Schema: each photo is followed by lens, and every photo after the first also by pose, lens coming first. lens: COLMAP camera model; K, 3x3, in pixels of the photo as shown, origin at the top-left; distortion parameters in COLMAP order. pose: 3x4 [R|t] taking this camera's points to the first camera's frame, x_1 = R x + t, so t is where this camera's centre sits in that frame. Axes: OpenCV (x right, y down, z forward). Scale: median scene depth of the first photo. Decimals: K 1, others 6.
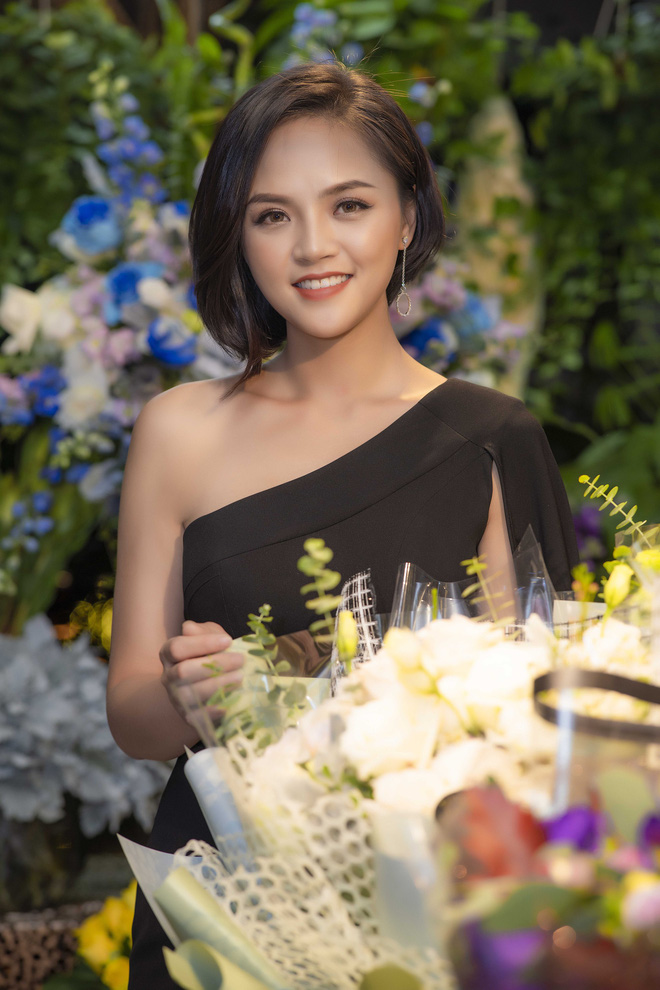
lens RADIAL K [[2962.0, 0, 327.9], [0, 2962.0, 495.9], [0, 0, 1]] dist [0.336849, 0.000000]
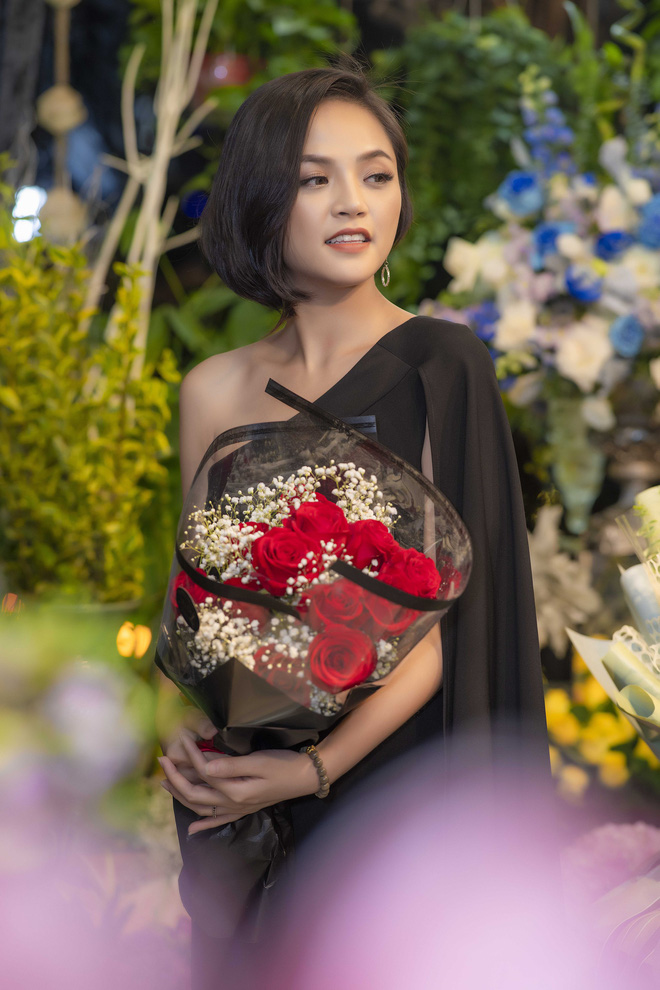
lens RADIAL K [[2962.0, 0, 334.7], [0, 2962.0, 497.6], [0, 0, 1]] dist [0.336849, 0.000000]
pose [[0.994622, 0.014658, -0.102525, -0.024379], [-0.012156, 0.999614, 0.024984, 0.010619], [0.102852, -0.023603, 0.994417, -0.304463]]
